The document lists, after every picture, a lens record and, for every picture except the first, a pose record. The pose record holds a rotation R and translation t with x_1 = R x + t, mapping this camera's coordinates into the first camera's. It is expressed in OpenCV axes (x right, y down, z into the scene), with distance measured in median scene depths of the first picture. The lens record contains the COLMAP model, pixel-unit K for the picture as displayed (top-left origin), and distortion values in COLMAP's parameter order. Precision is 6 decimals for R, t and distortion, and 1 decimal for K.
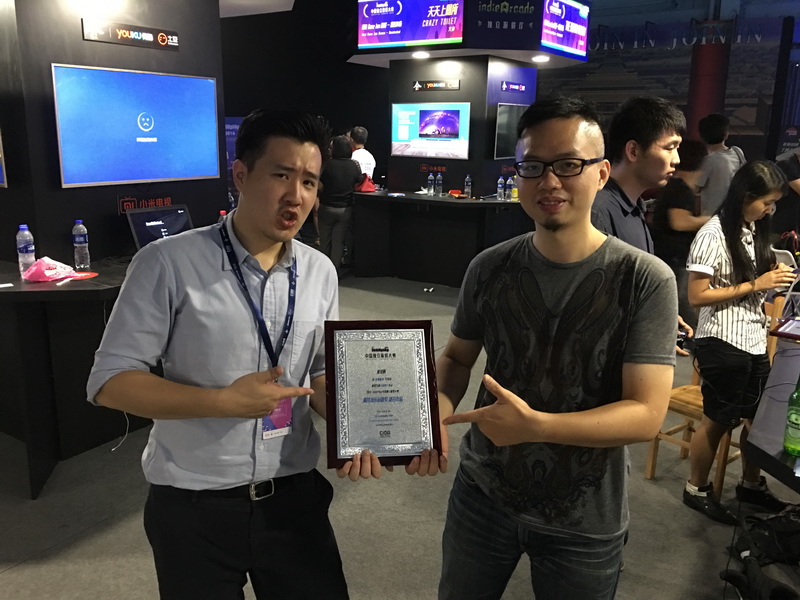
lens RADIAL K [[677.4, 0, 398.5], [0, 677.4, 299.5], [0, 0, 1]] dist [-0.010262, -0.019810]
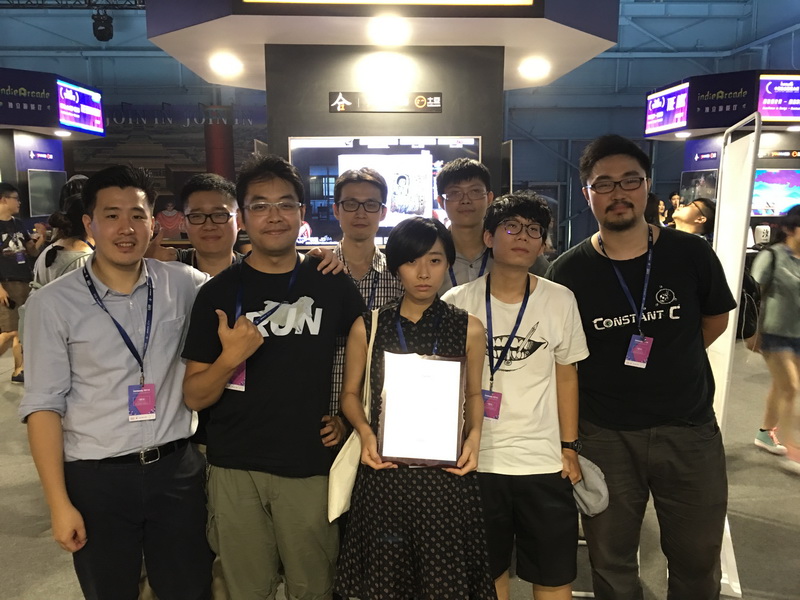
lens RADIAL K [[677.4, 0, 399.5], [0, 677.4, 301.5], [0, 0, 1]] dist [-0.010262, -0.019810]
pose [[0.812307, -0.093150, 0.575743, -0.019495], [0.143396, 0.988759, -0.042343, 0.073638], [-0.565327, 0.116955, 0.816534, -0.275887]]
